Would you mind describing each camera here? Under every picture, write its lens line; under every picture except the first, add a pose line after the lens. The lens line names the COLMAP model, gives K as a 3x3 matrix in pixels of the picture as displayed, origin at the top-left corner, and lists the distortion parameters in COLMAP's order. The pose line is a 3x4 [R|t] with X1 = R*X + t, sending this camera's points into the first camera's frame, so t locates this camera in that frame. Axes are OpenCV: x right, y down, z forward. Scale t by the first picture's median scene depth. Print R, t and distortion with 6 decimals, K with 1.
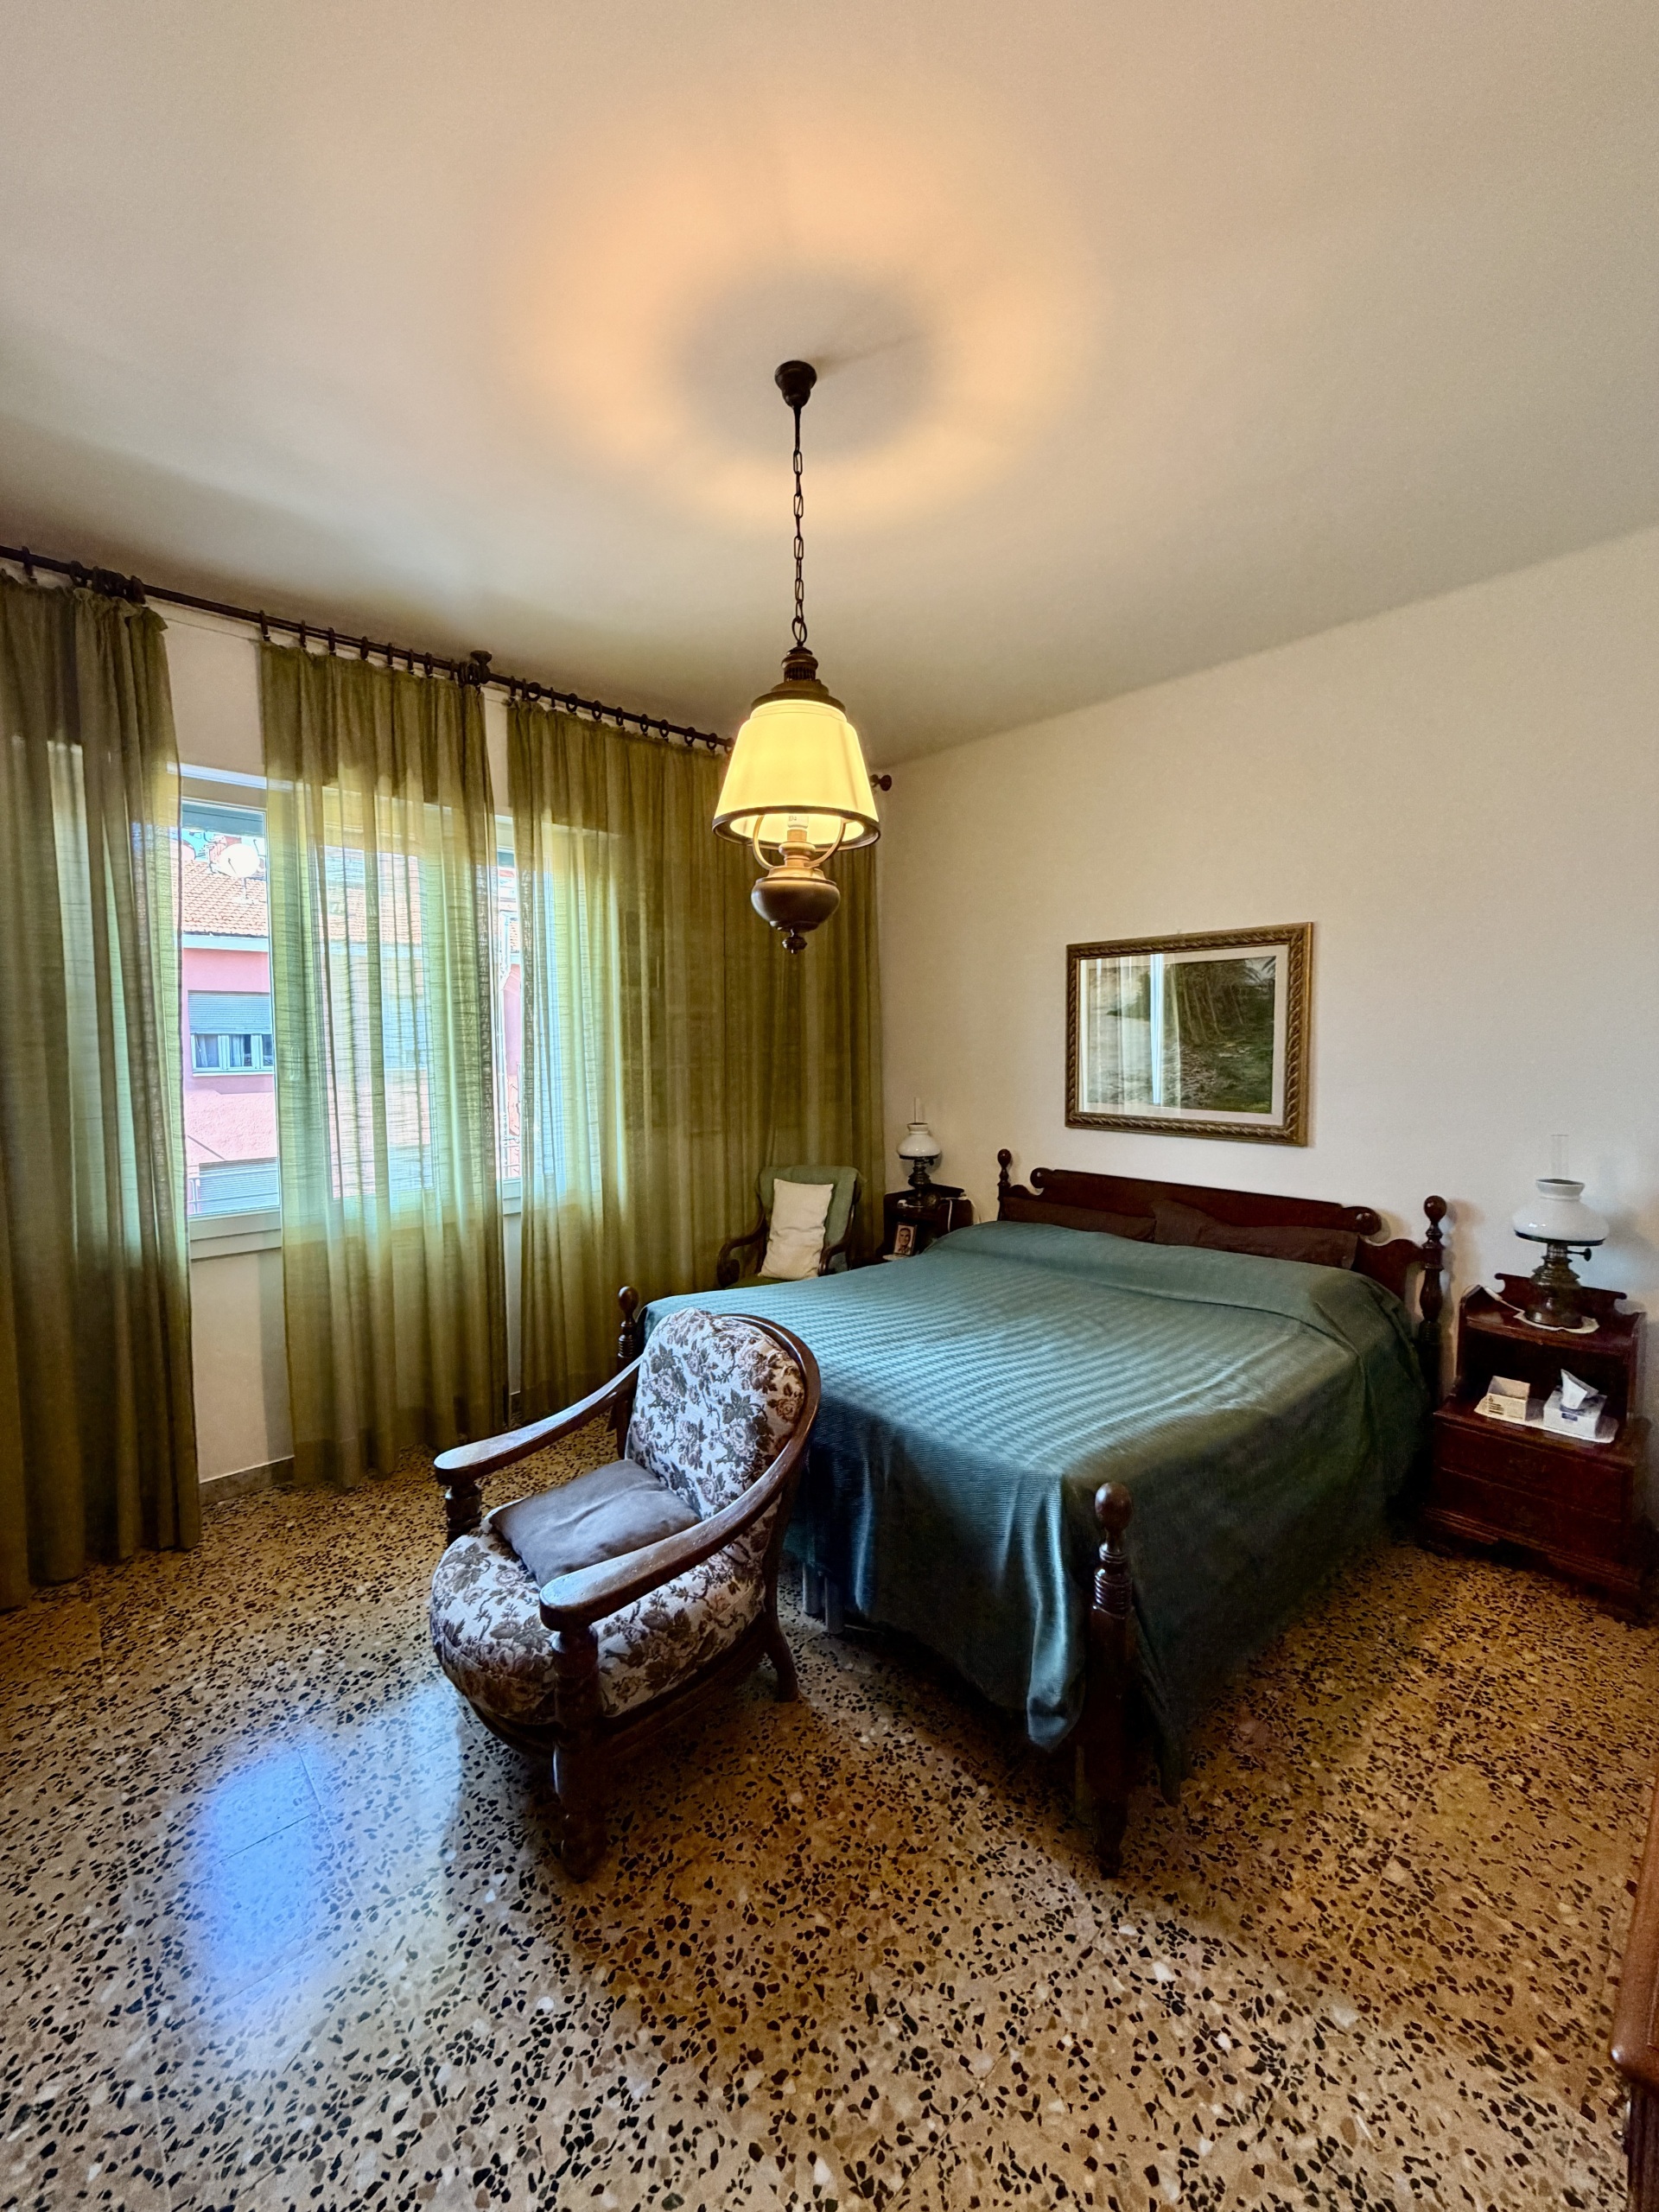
lens RADIAL K [[888.9, 0, 820.1], [0, 888.9, 1103.3], [0, 0, 1]] dist [0.001352, 0.000762]
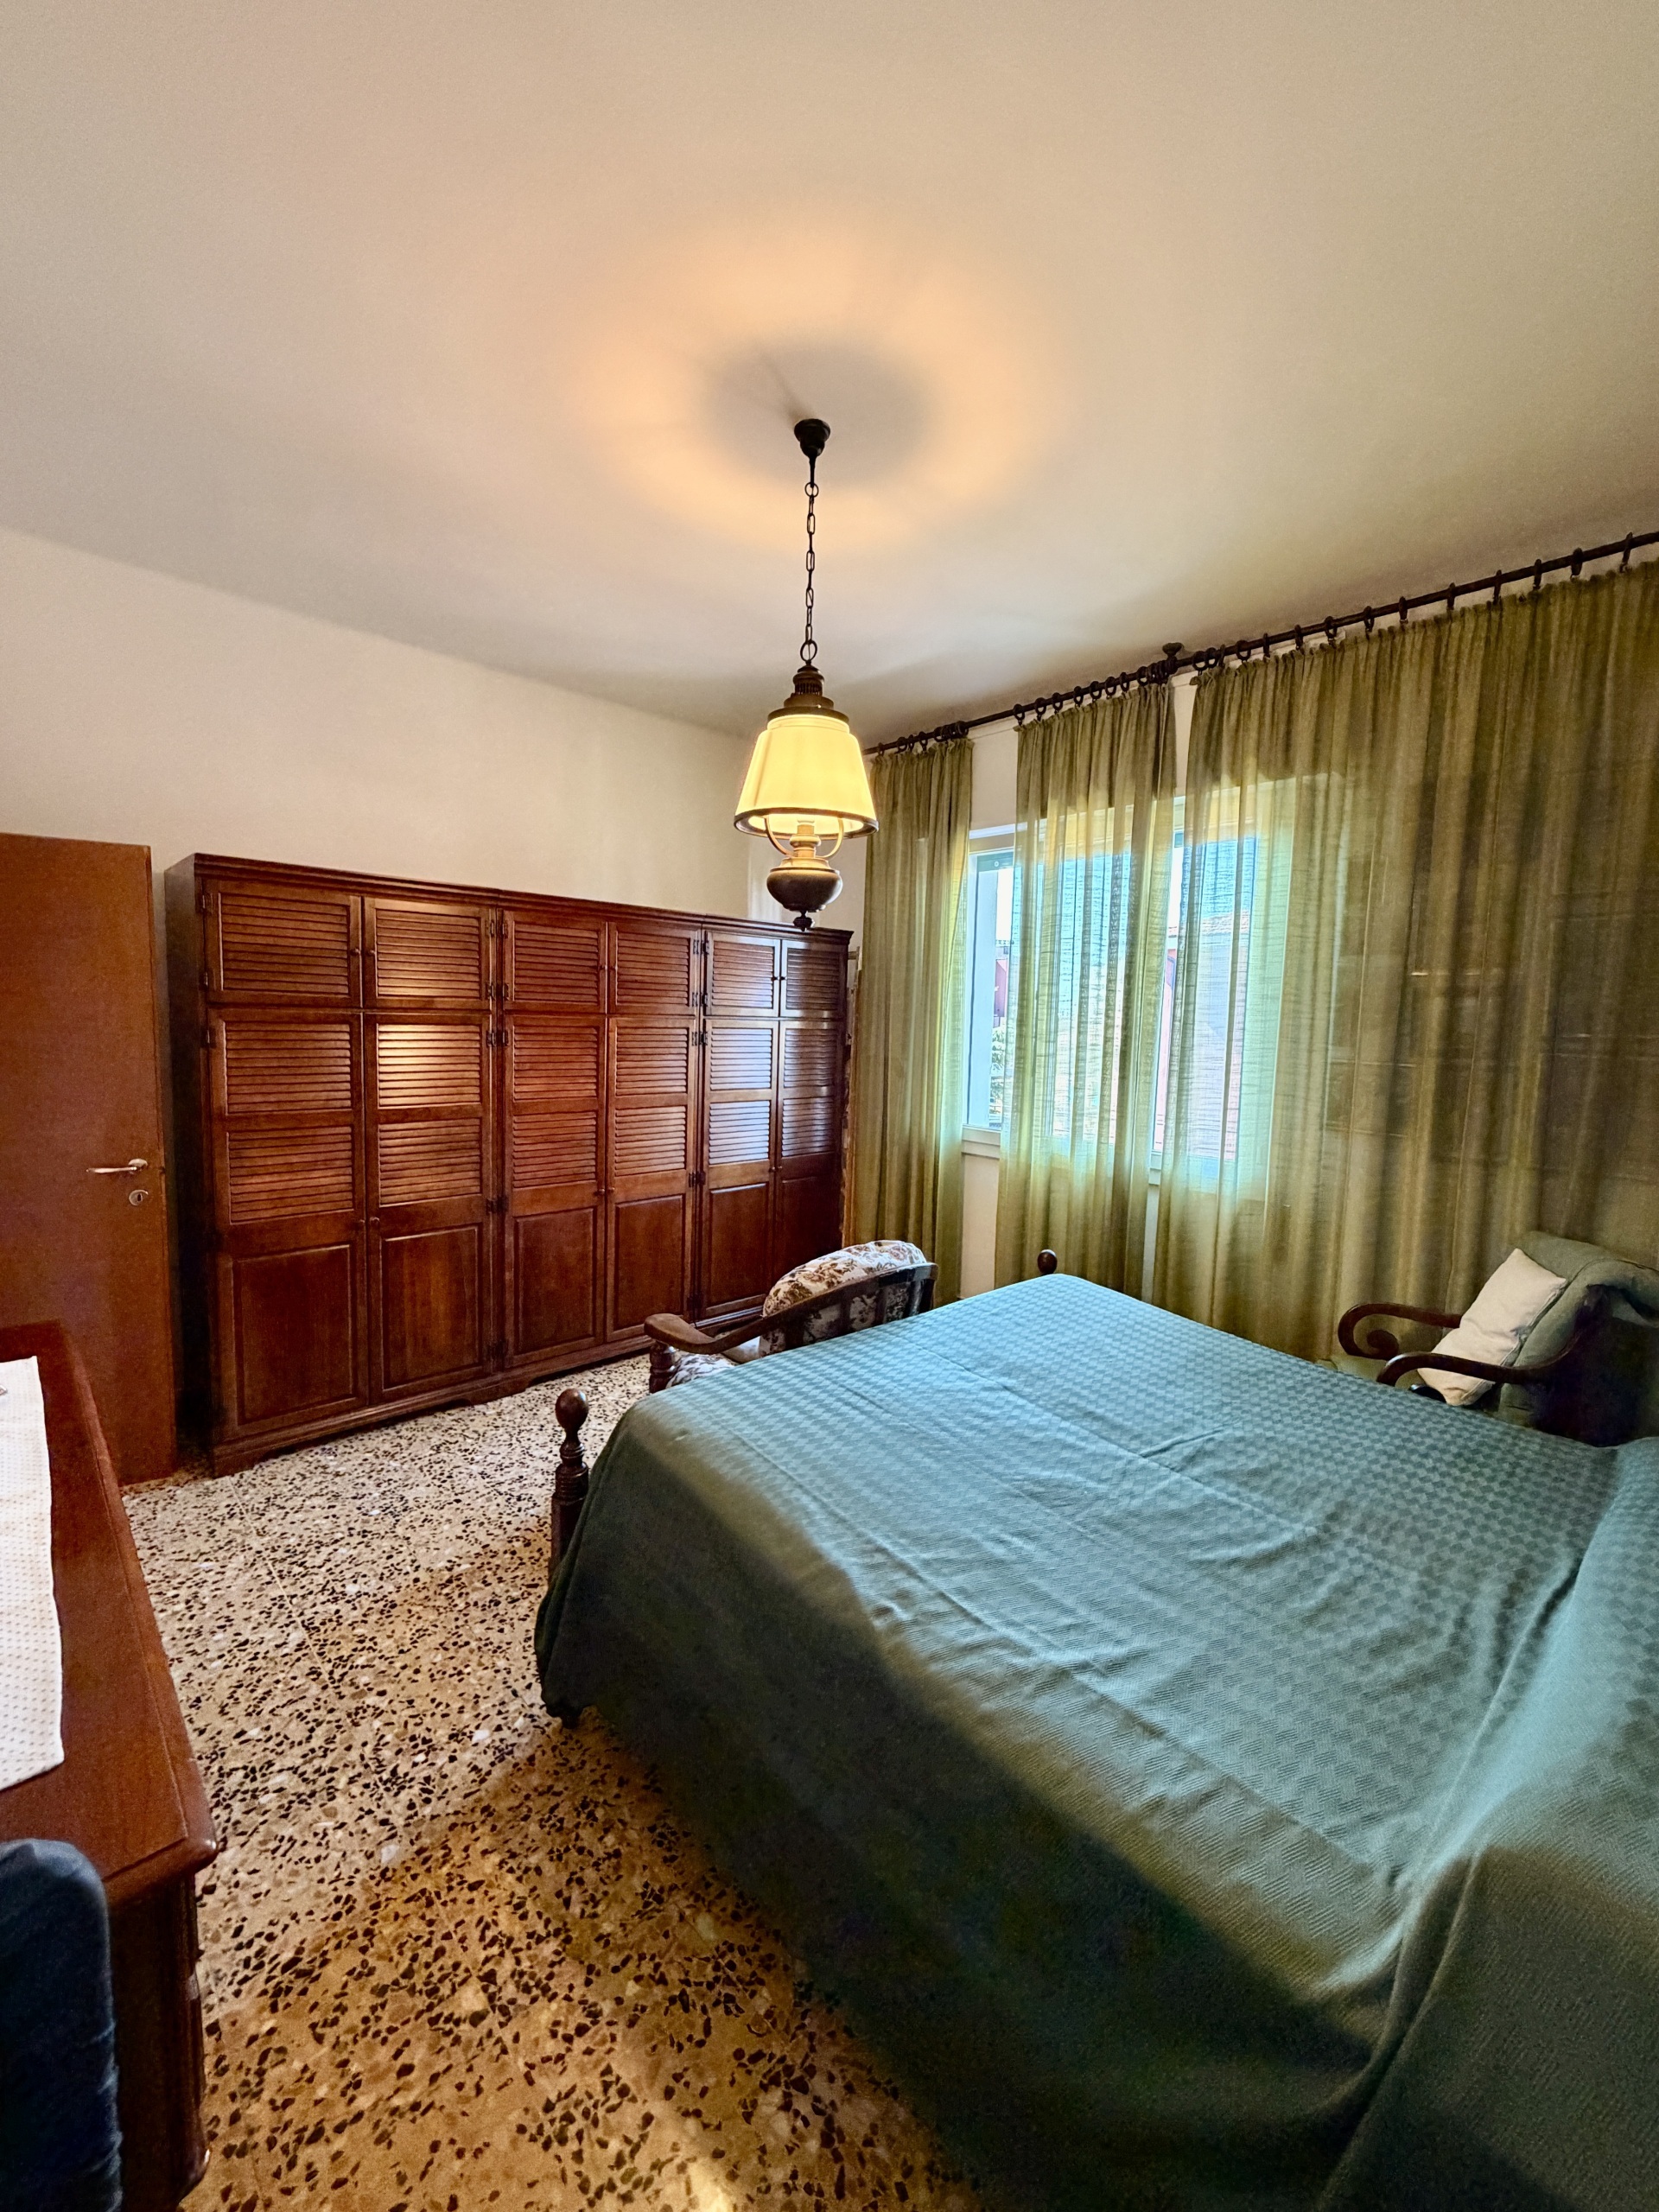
lens RADIAL K [[881.7, 0, 828.6], [0, 881.7, 1101.1], [0, 0, 1]] dist [0.001767, 0.000030]
pose [[0.018577, 0.108074, -0.993969, 1.308731], [-0.102294, 0.989129, 0.105636, -0.082097], [0.994581, 0.099714, 0.029431, 1.159100]]
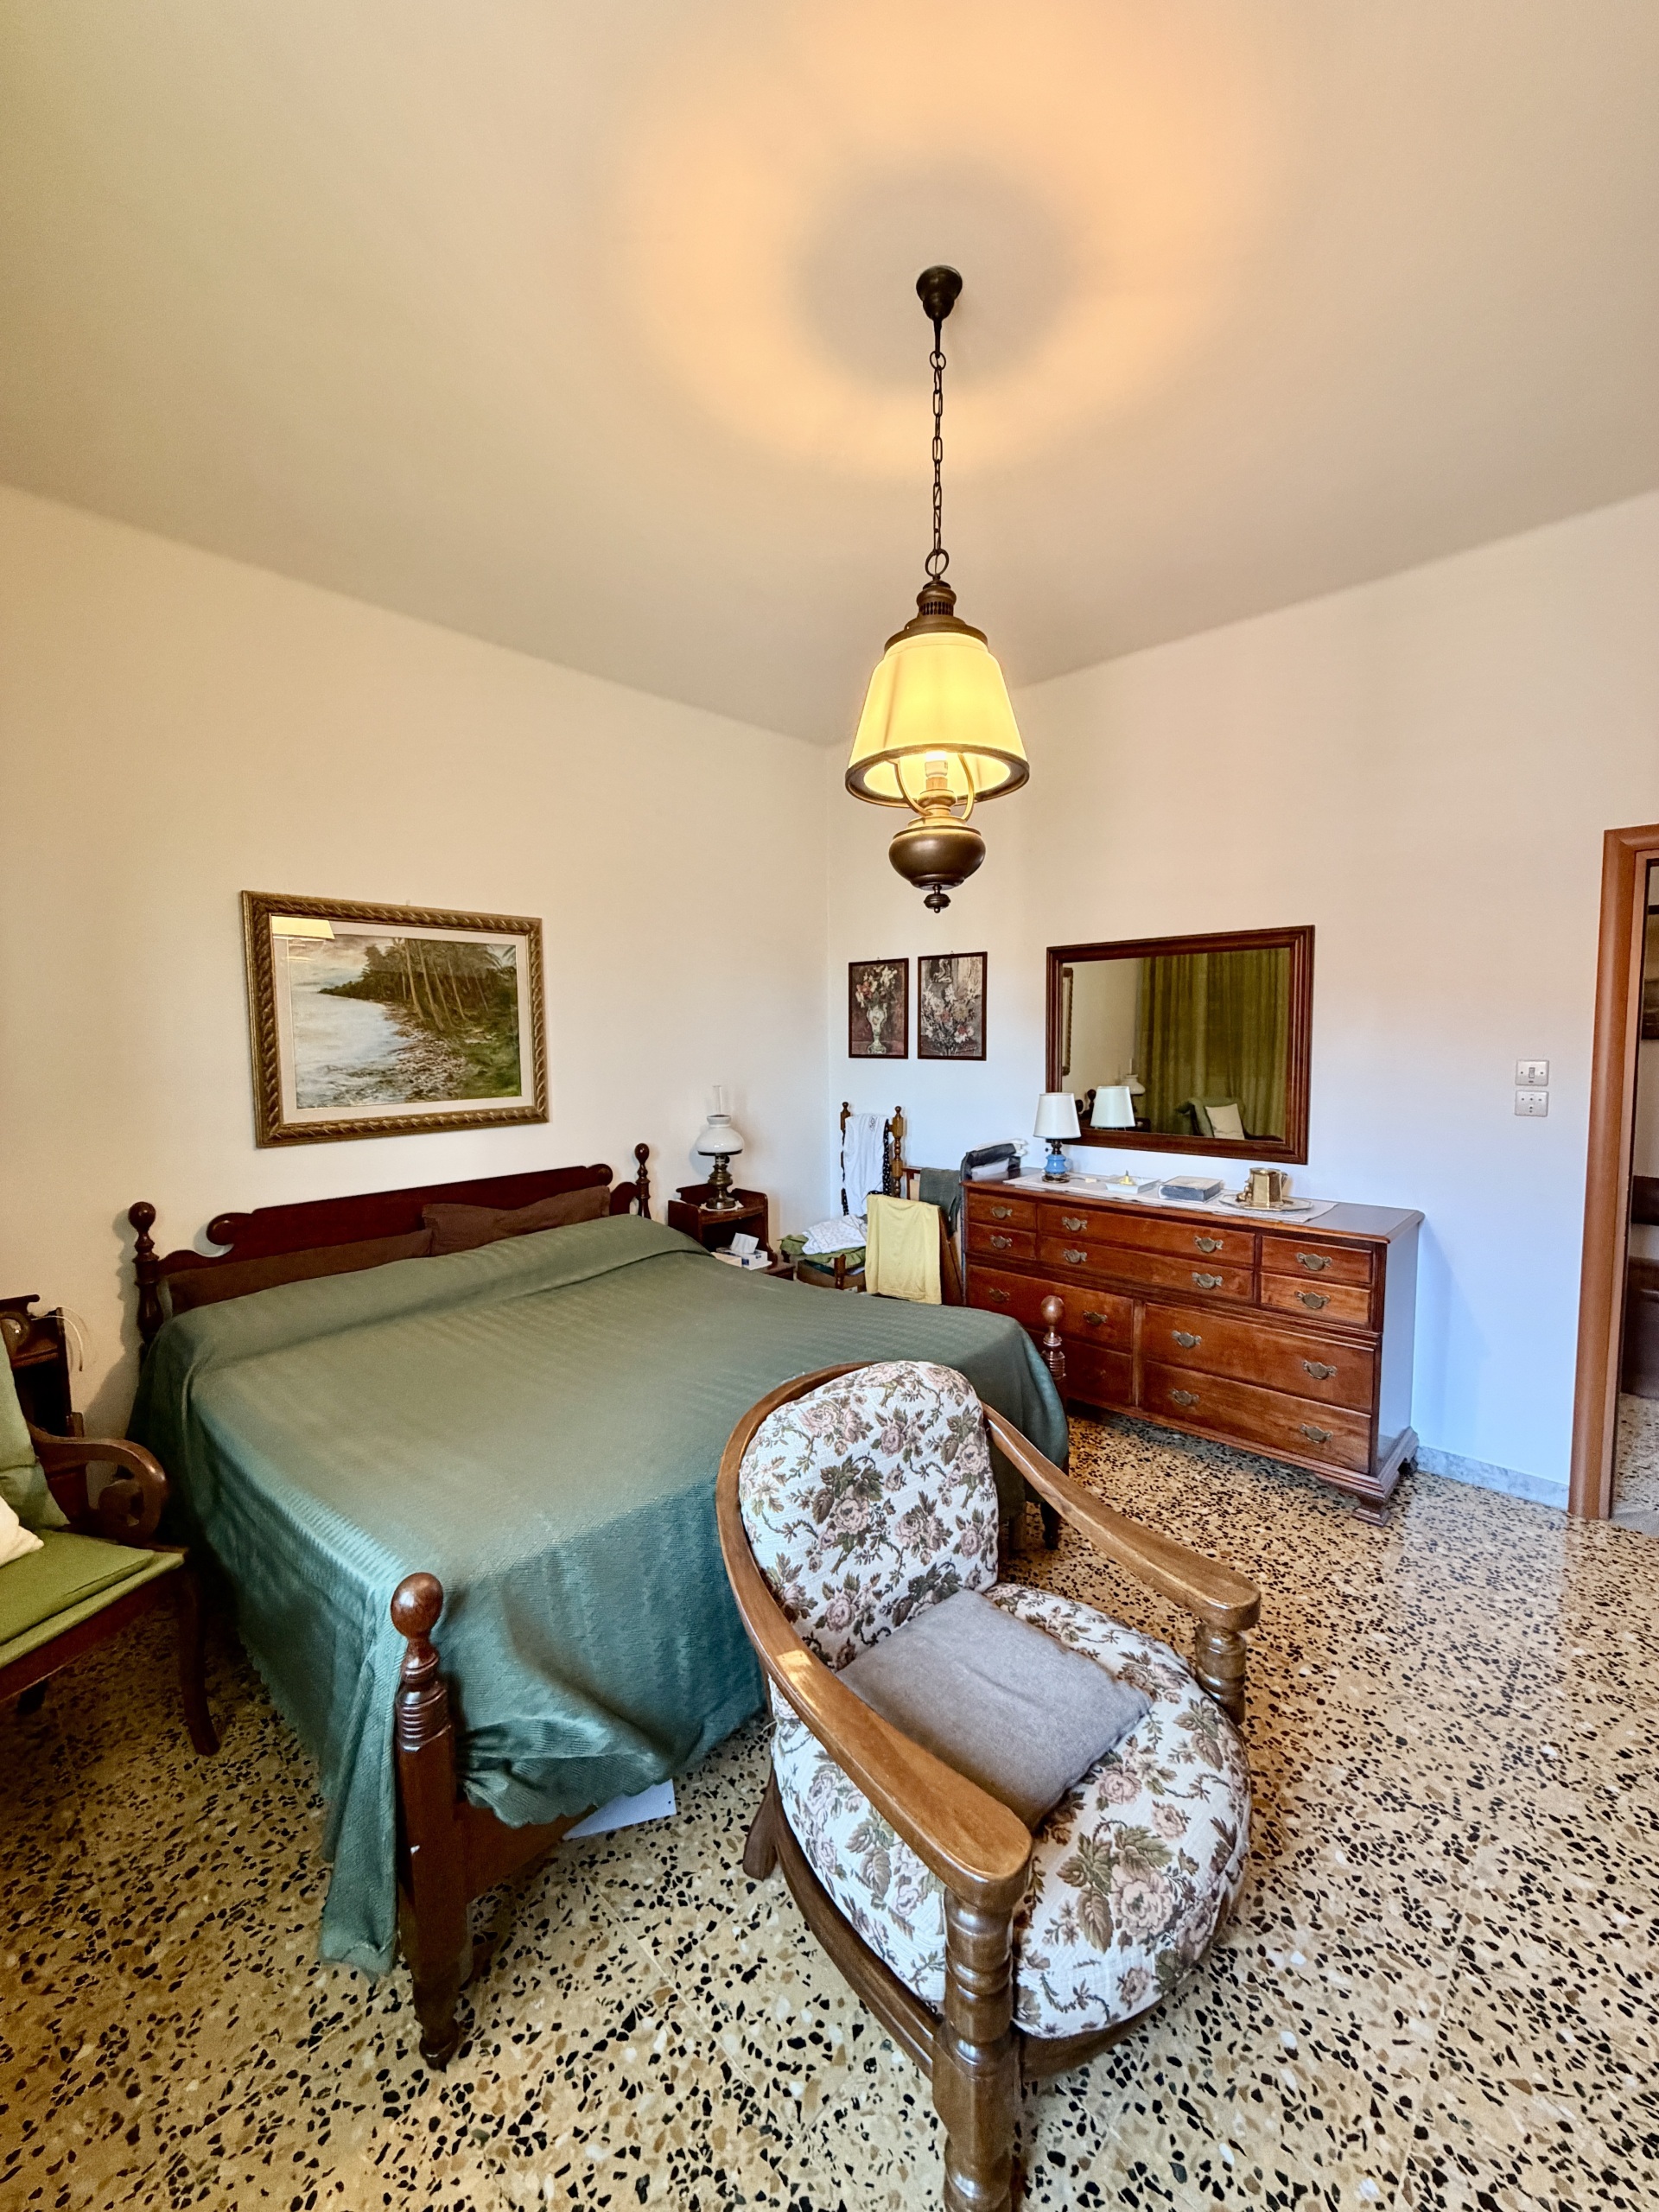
lens RADIAL K [[881.9, 0, 846.1], [0, 881.9, 1102.6], [0, 0, 1]] dist [0.000157, 0.000633]
pose [[-0.089502, -0.073712, 0.993255, -1.065691], [0.083980, 0.993148, 0.081271, -0.062329], [-0.992440, 0.090688, -0.082699, 1.346668]]
